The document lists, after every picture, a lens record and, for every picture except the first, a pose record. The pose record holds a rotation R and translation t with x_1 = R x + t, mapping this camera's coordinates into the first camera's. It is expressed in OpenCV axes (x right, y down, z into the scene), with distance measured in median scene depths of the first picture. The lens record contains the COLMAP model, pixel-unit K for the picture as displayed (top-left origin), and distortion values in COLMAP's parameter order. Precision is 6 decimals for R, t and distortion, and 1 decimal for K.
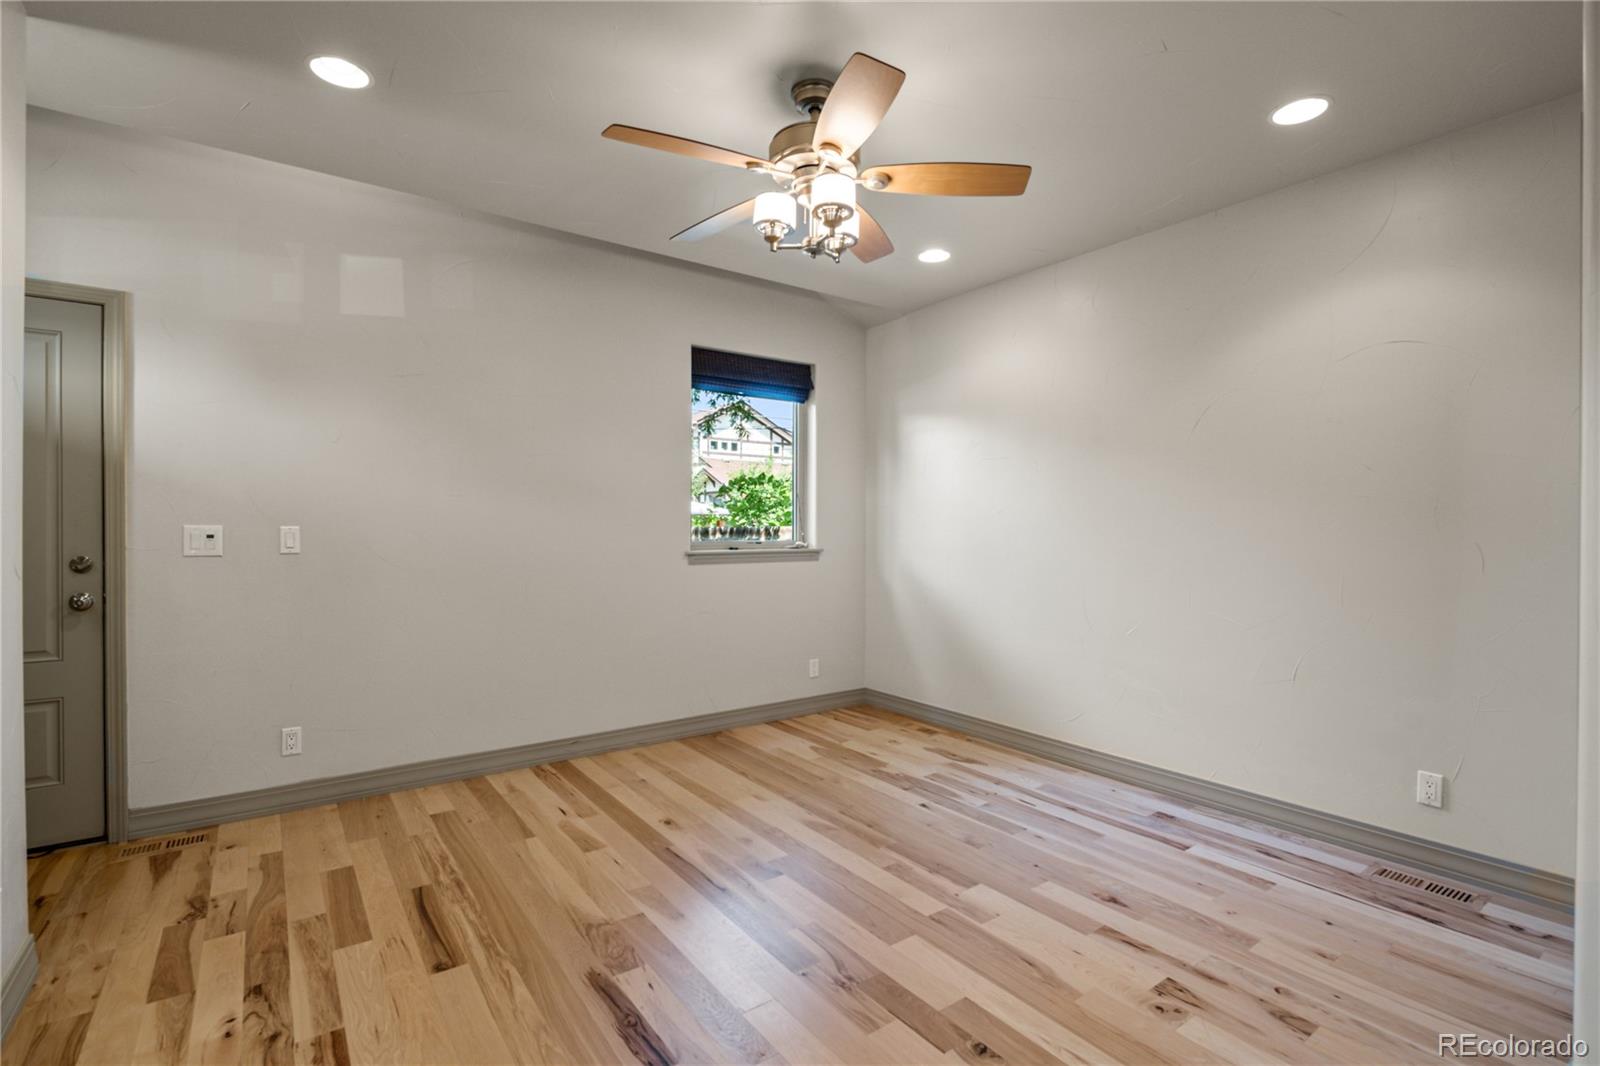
lens RADIAL K [[739.2, 0, 801.7], [0, 739.2, 520.7], [0, 0, 1]] dist [0.000850, -0.005636]
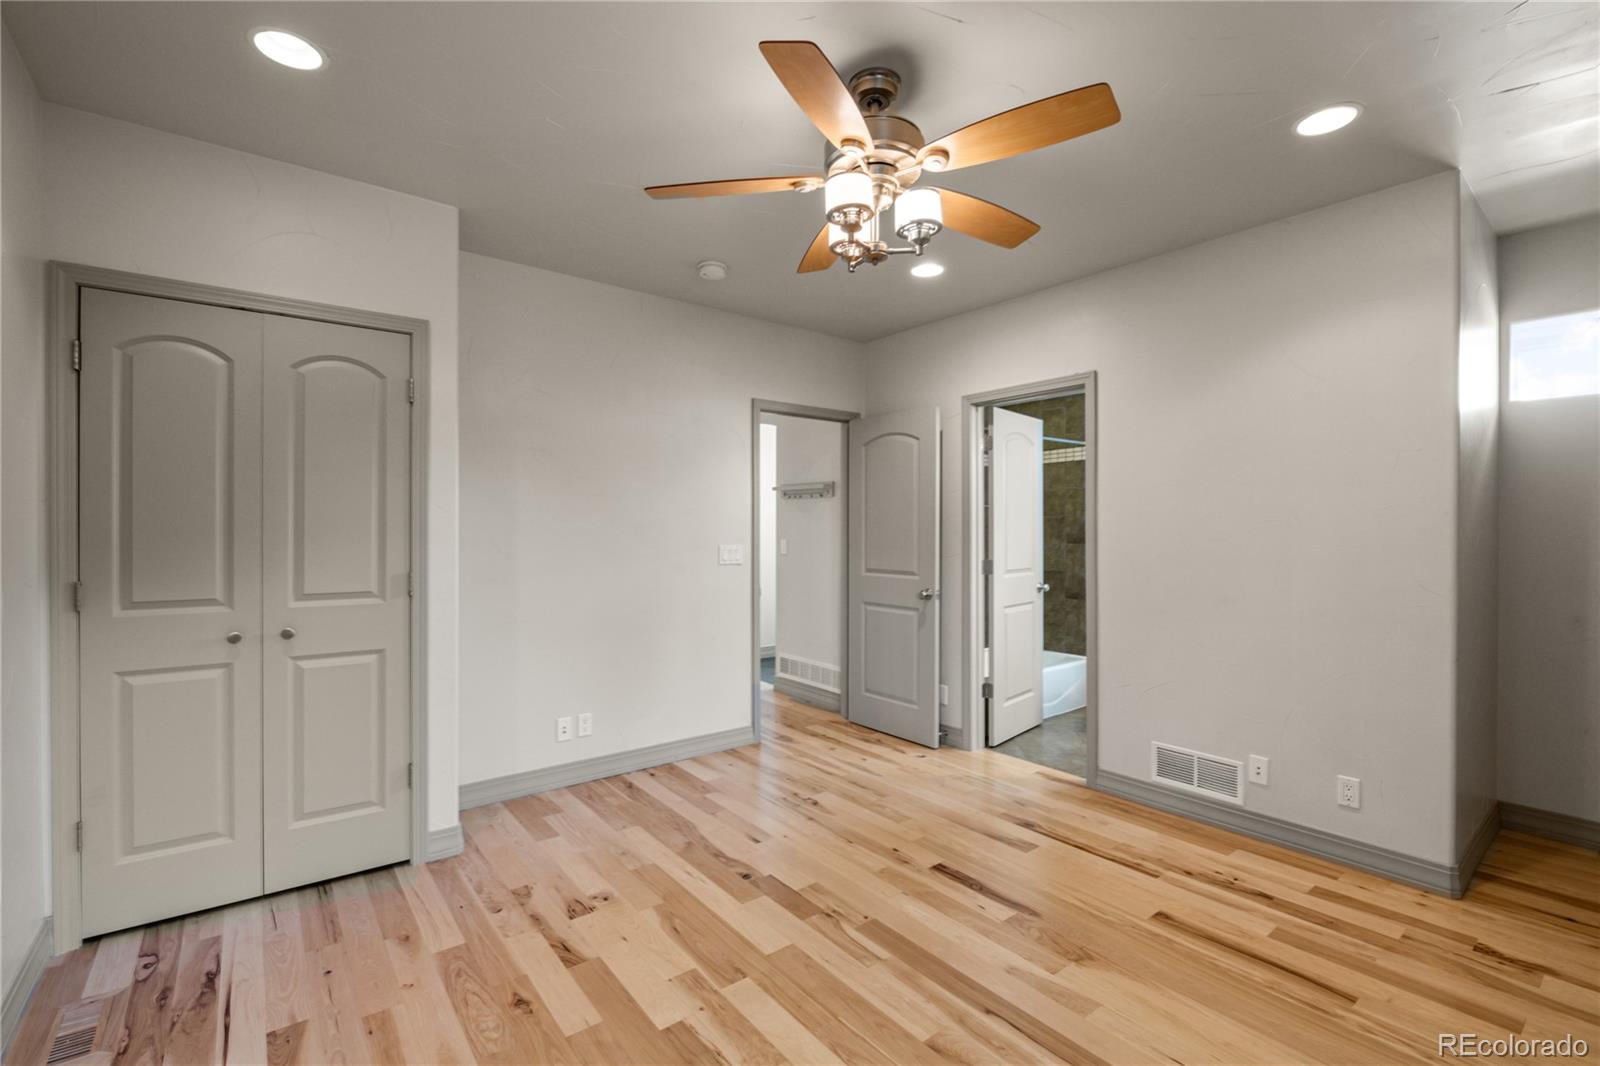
lens RADIAL K [[706.6, 0, 797.6], [0, 706.6, 513.3], [0, 0, 1]] dist [-0.002079, -0.000517]
pose [[-0.999203, -0.005256, -0.039580, 0.153030], [-0.004279, 0.999686, -0.024708, -0.027191], [0.039698, -0.024519, -0.998911, 1.999433]]
